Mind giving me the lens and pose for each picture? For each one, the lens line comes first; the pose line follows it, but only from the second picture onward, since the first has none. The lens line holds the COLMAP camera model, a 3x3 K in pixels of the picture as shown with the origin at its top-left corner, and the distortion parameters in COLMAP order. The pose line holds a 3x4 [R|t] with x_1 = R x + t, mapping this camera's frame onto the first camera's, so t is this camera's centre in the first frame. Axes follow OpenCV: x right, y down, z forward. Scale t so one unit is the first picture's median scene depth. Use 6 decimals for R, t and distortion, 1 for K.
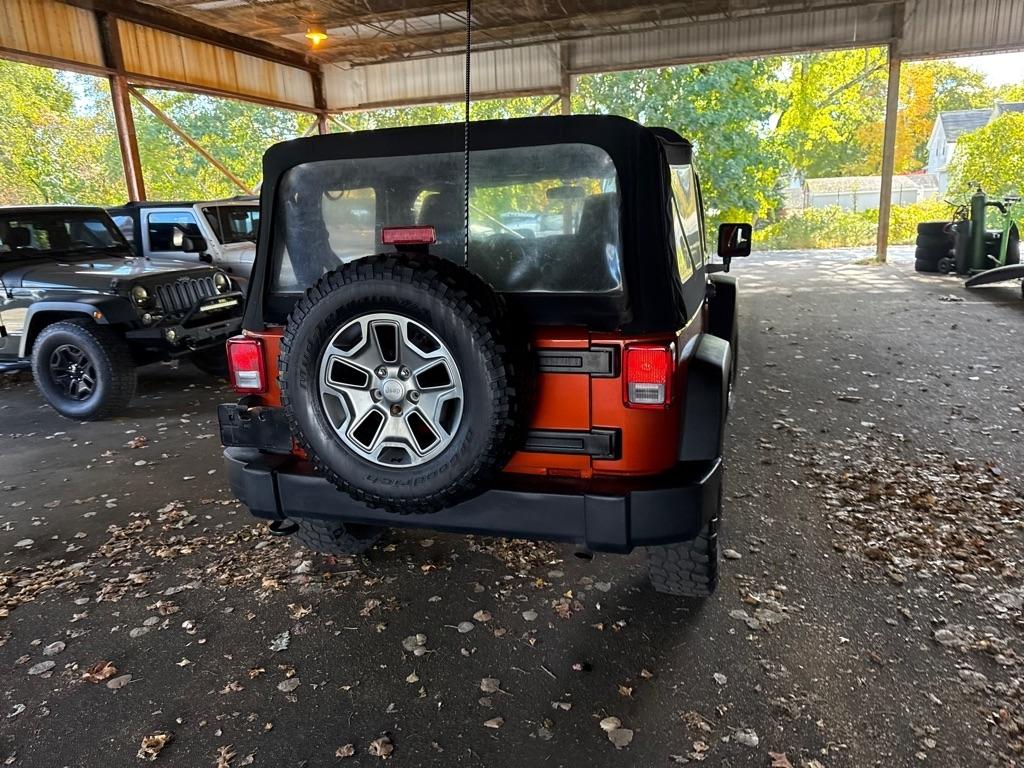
lens RADIAL K [[721.7, 0, 509.5], [0, 721.7, 382.7], [0, 0, 1]] dist [0.015531, -0.018279]
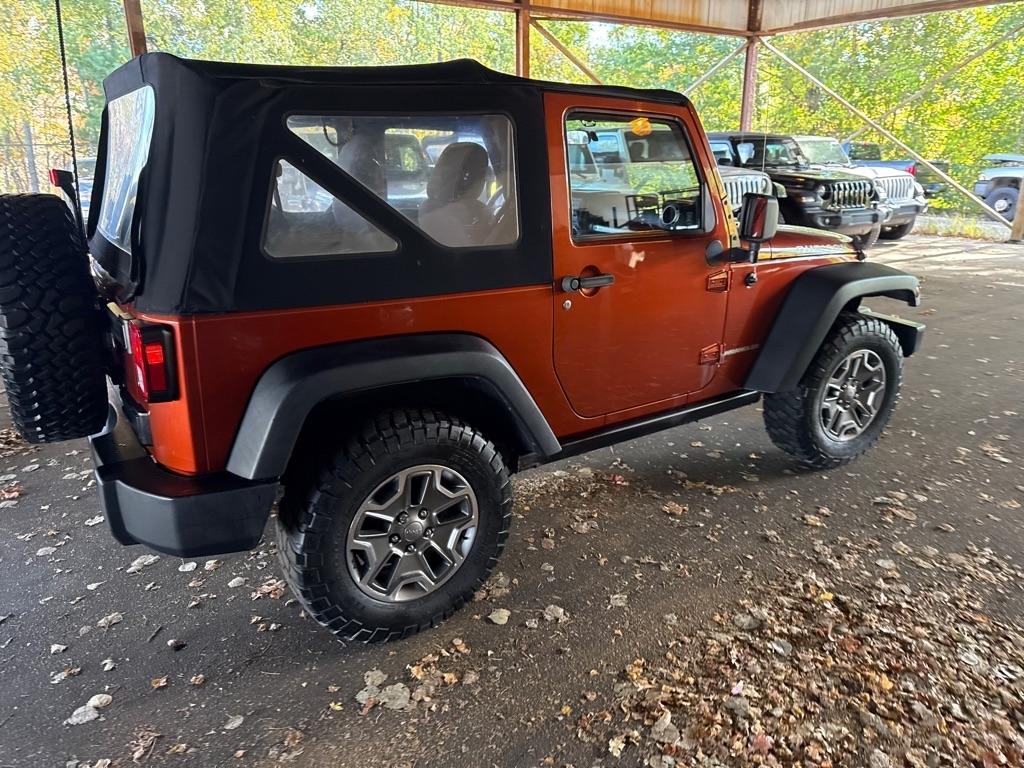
lens RADIAL K [[725.6, 0, 509.3], [0, 725.6, 387.8], [0, 0, 1]] dist [0.007196, -0.008504]
pose [[0.785020, 0.234081, -0.573541, 0.663391], [-0.178986, 0.972077, 0.151754, -0.119972], [0.593049, -0.016474, 0.804998, 0.348386]]
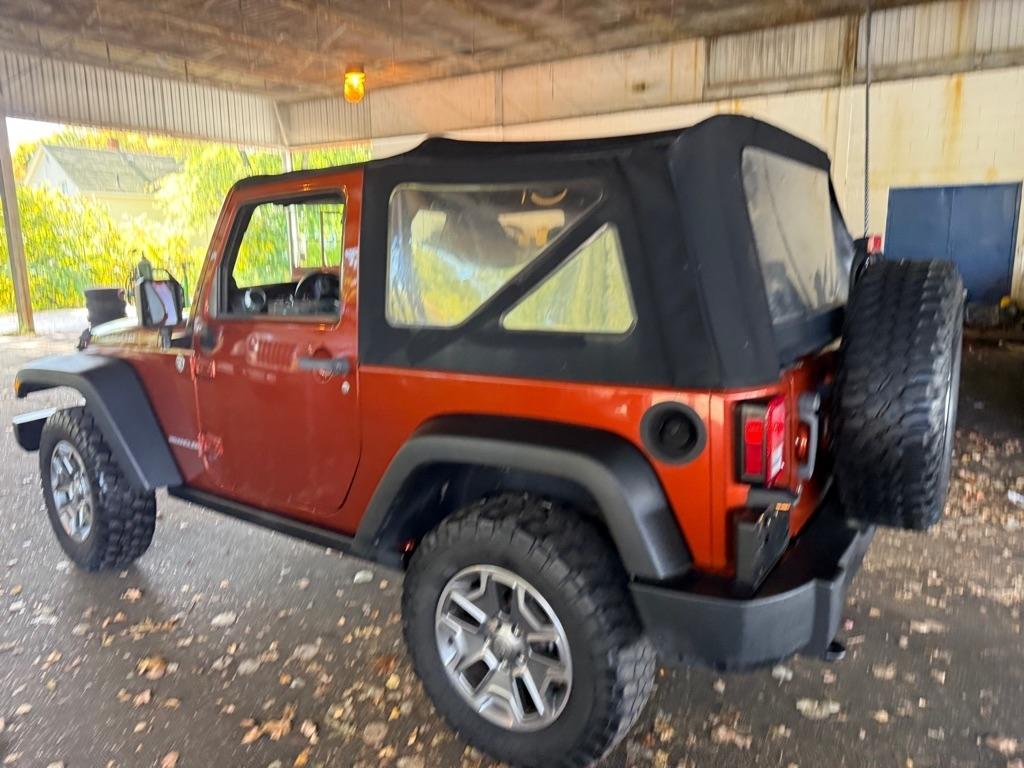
lens RADIAL K [[728.5, 0, 510.1], [0, 728.5, 387.0], [0, 0, 1]] dist [0.001794, -0.006779]
pose [[0.281781, -0.139618, 0.949266, -0.785318], [0.232104, 0.969891, 0.073753, -0.131085], [-0.930982, 0.199547, 0.305703, 0.765770]]
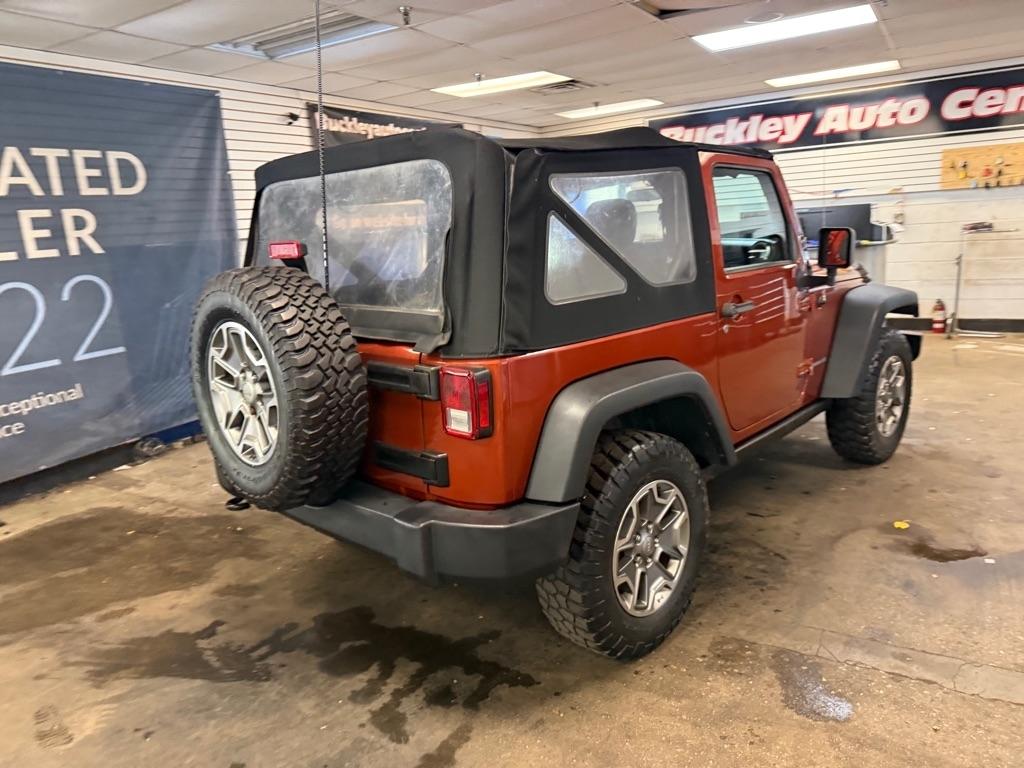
lens RADIAL K [[717.6, 0, 507.4], [0, 717.6, 363.5], [0, 0, 1]] dist [0.000214, -0.002362]
pose [[0.891651, 0.074503, -0.446550, 0.415705], [-0.082235, 0.996611, 0.002073, -0.042633], [0.445191, 0.034873, 0.894756, 0.122470]]
